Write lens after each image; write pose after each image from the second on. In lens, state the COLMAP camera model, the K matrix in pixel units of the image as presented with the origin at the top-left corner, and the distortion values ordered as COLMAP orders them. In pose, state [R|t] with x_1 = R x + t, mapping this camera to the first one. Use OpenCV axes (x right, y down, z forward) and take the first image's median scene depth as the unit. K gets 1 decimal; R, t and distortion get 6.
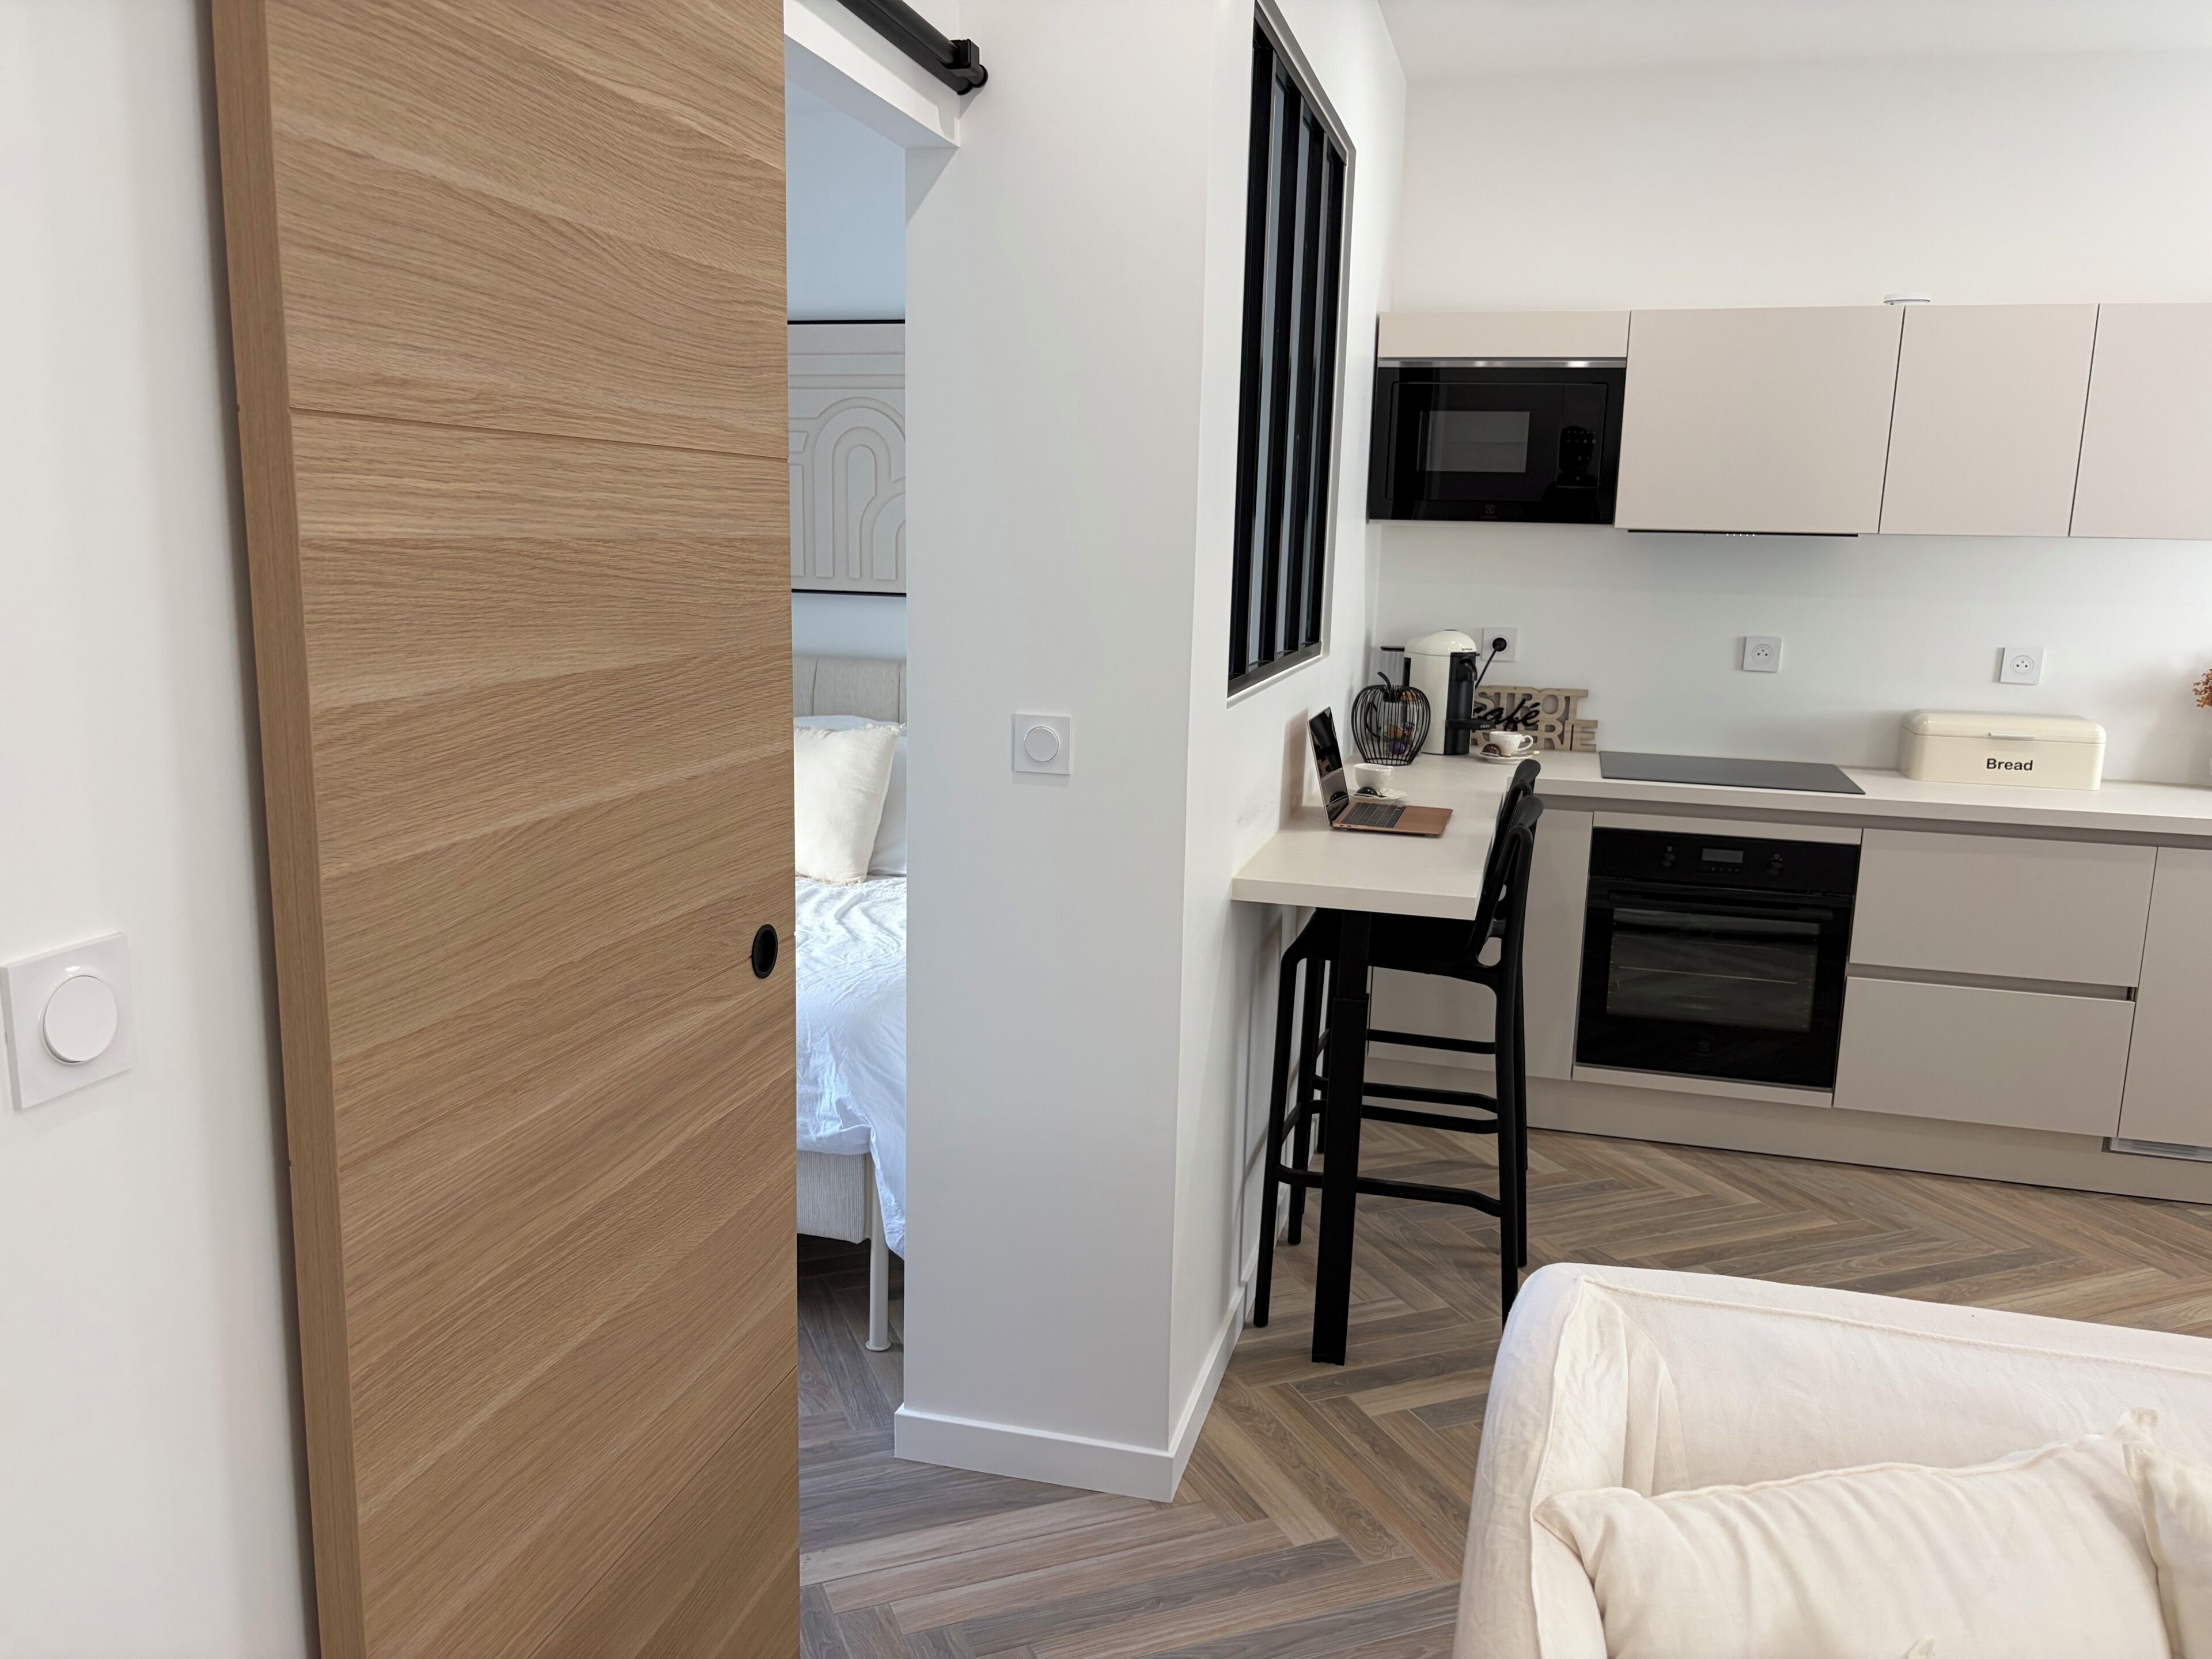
lens RADIAL K [[1698.8, 0, 1109.6], [0, 1698.8, 837.5], [0, 0, 1]] dist [0.038061, -0.030354]
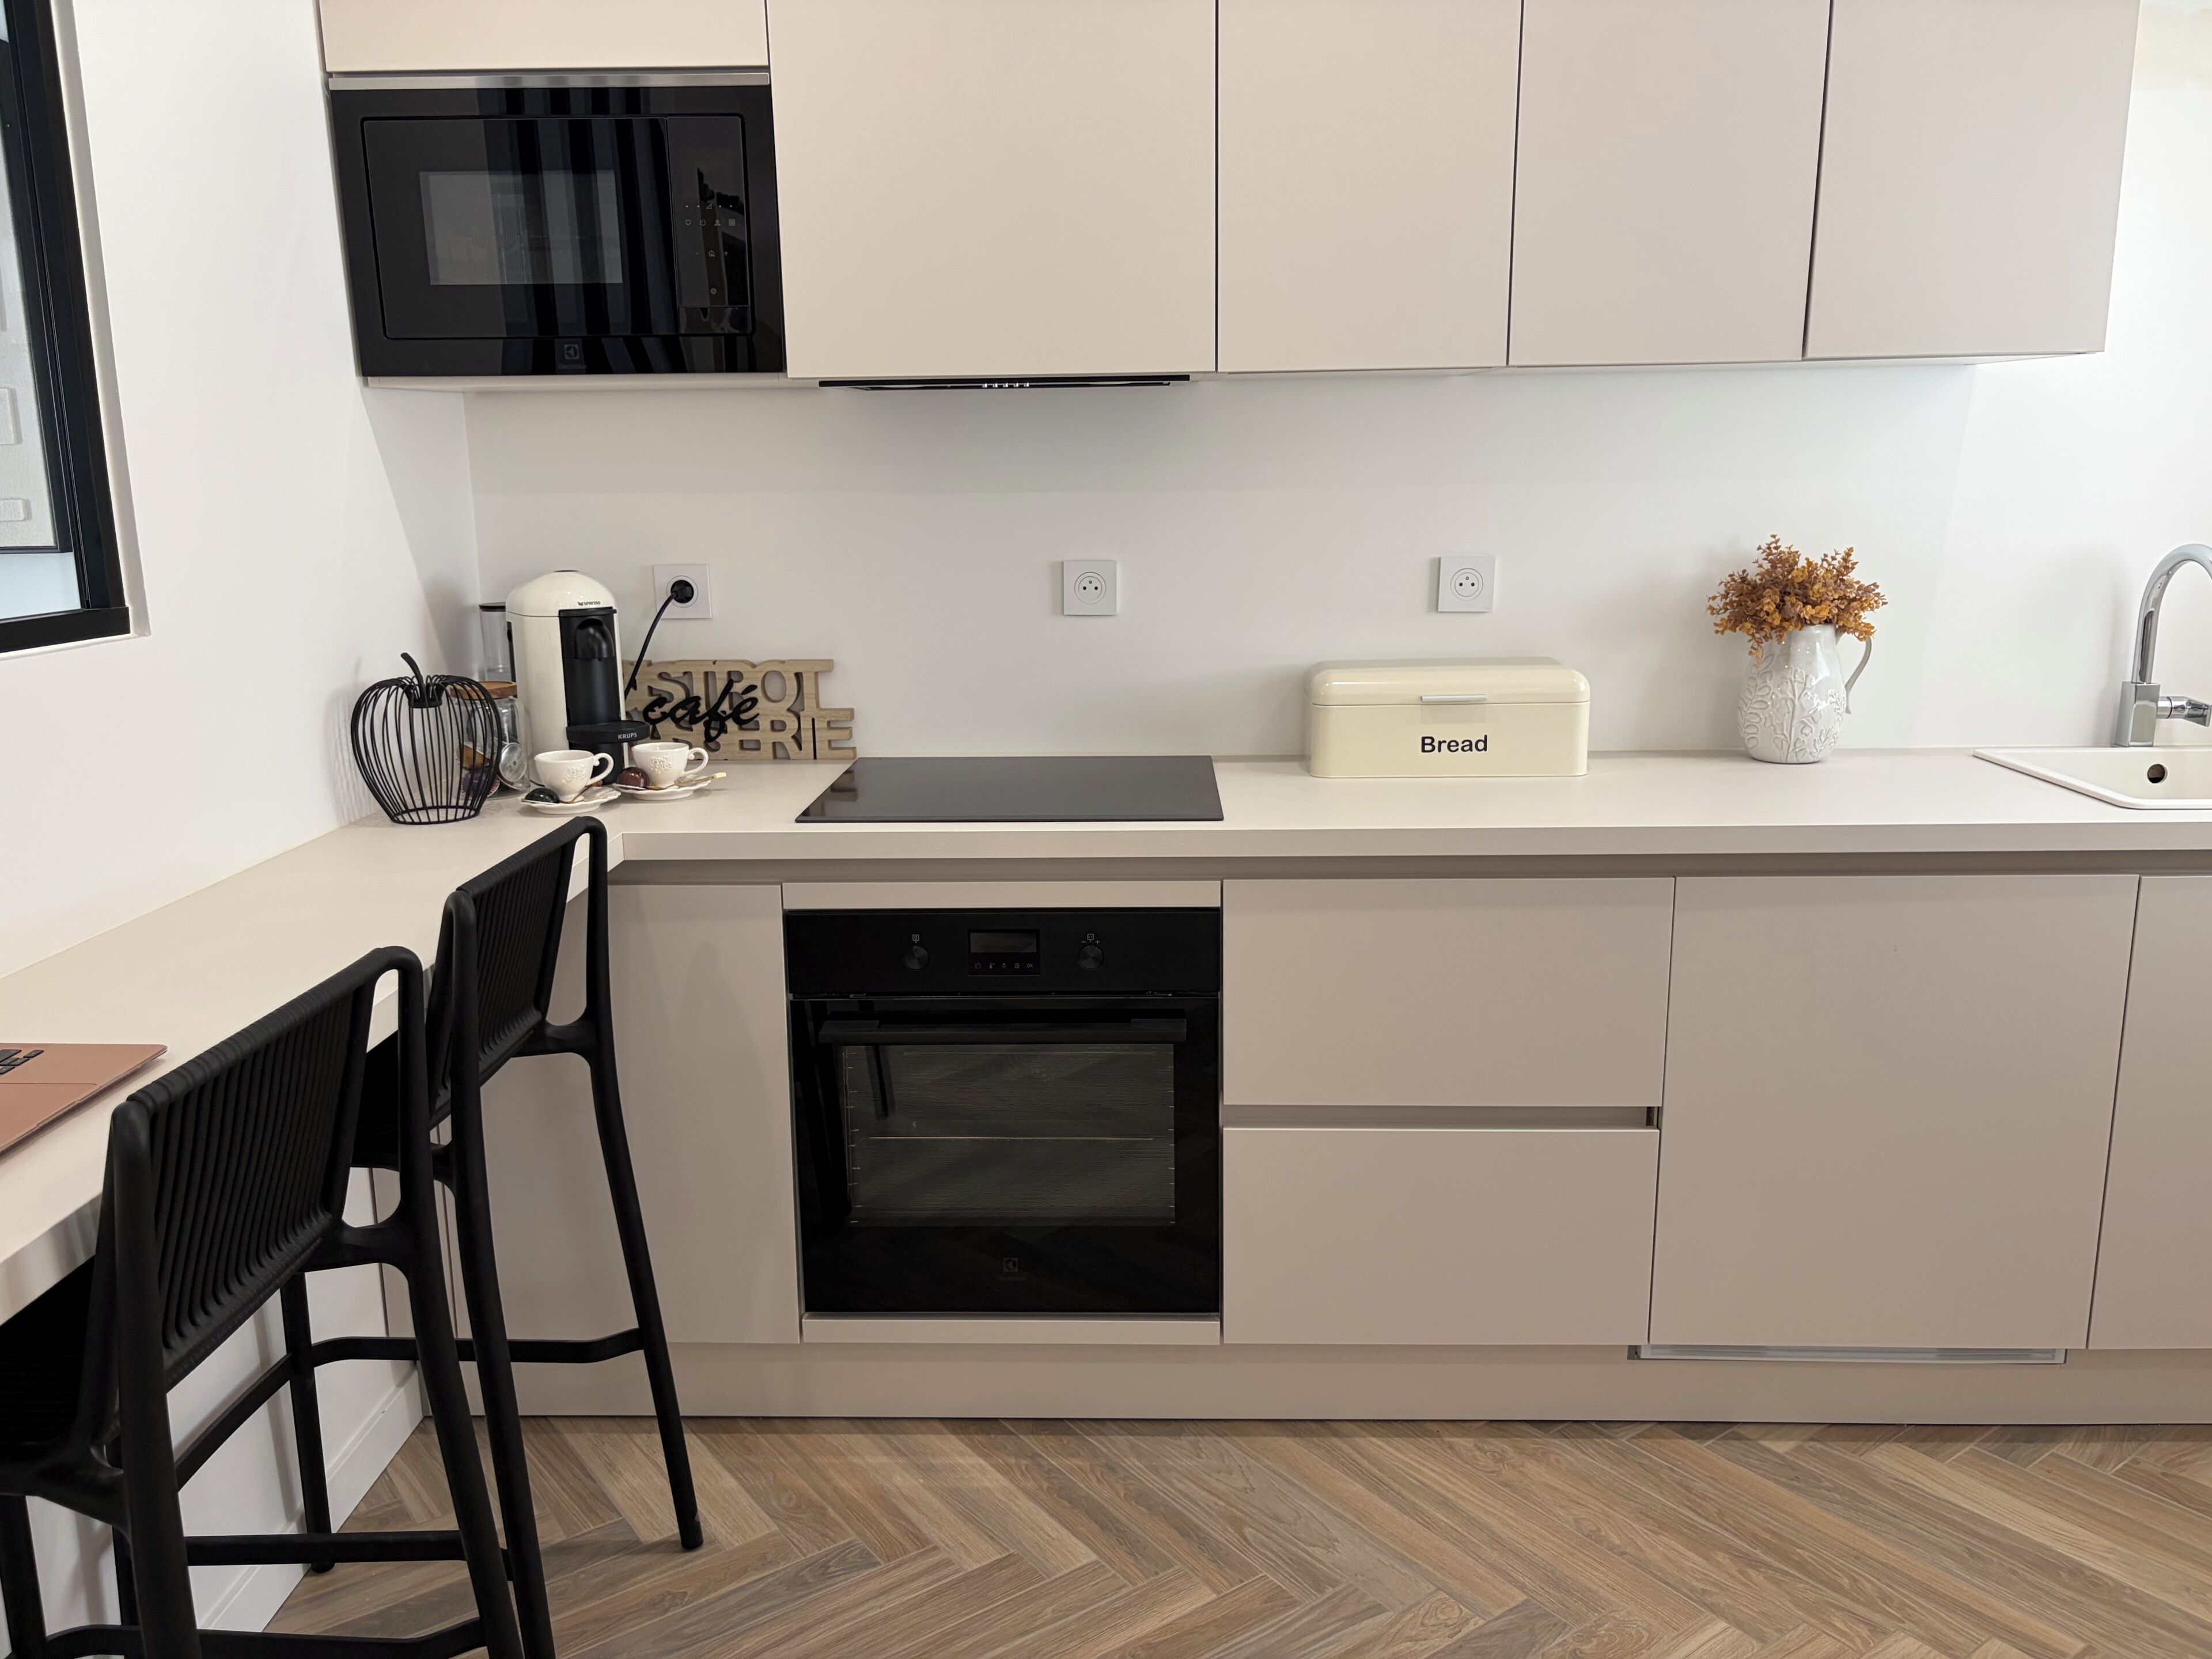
lens RADIAL K [[1698.8, 0, 1105.5], [0, 1698.8, 834.3], [0, 0, 1]] dist [0.038061, -0.030354]
pose [[0.970176, -0.086140, 0.226579, 0.258964], [0.080224, 0.996155, 0.035209, -0.041836], [-0.228741, -0.015982, 0.973356, 0.424445]]
